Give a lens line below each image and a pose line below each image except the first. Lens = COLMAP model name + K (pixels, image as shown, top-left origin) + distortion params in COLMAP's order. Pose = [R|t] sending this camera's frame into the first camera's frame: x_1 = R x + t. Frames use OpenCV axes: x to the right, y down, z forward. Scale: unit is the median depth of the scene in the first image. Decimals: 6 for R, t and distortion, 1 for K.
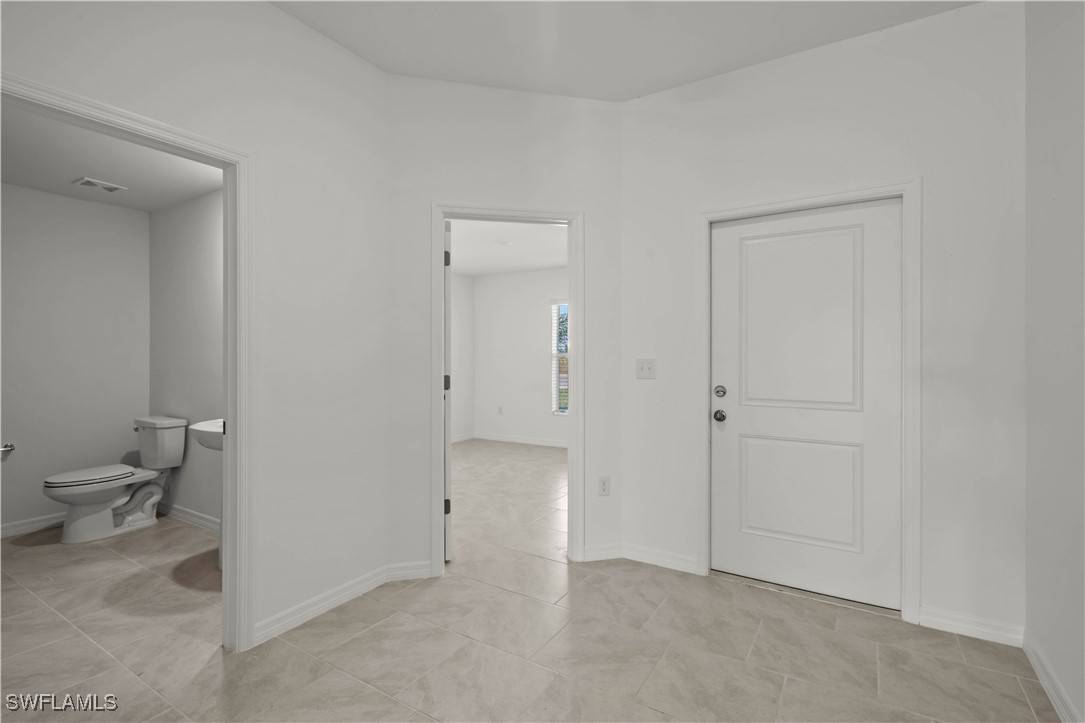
lens RADIAL K [[511.5, 0, 538.3], [0, 511.5, 354.4], [0, 0, 1]] dist [0.005026, 0.000139]
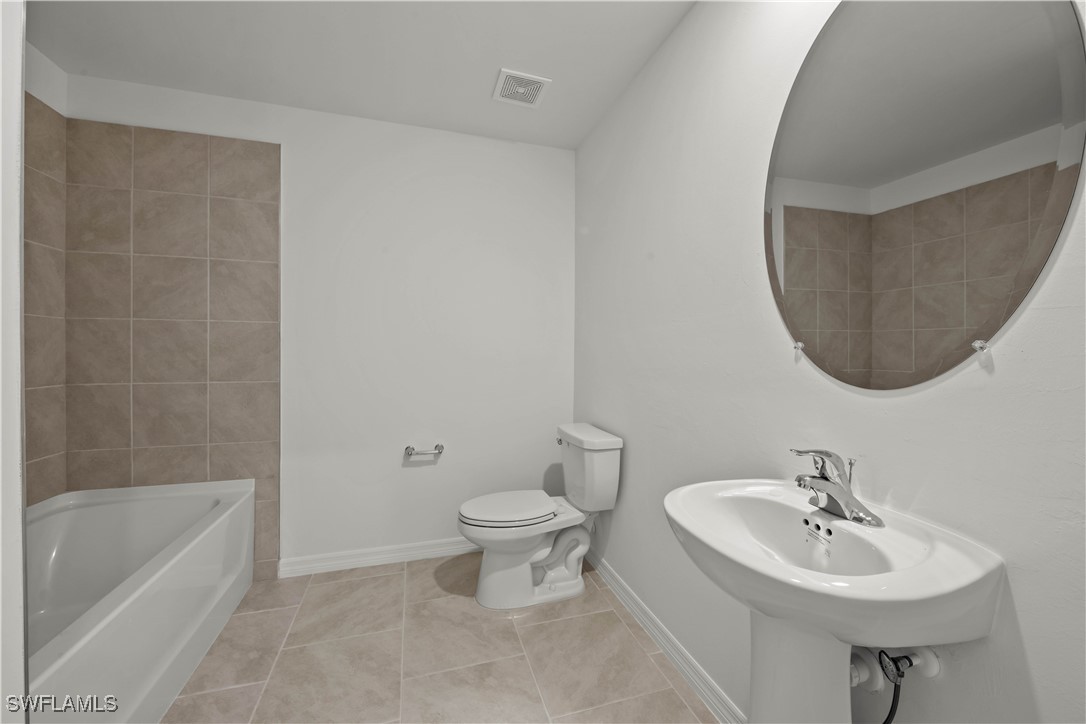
lens RADIAL K [[423.9, 0, 542.8], [0, 423.9, 355.0], [0, 0, 1]] dist [0.004396, -0.003402]
pose [[0.758714, 0.008855, -0.651363, -0.436321], [-0.004756, 0.999956, 0.008055, 0.022890], [0.651406, -0.003013, 0.758723, 0.561247]]
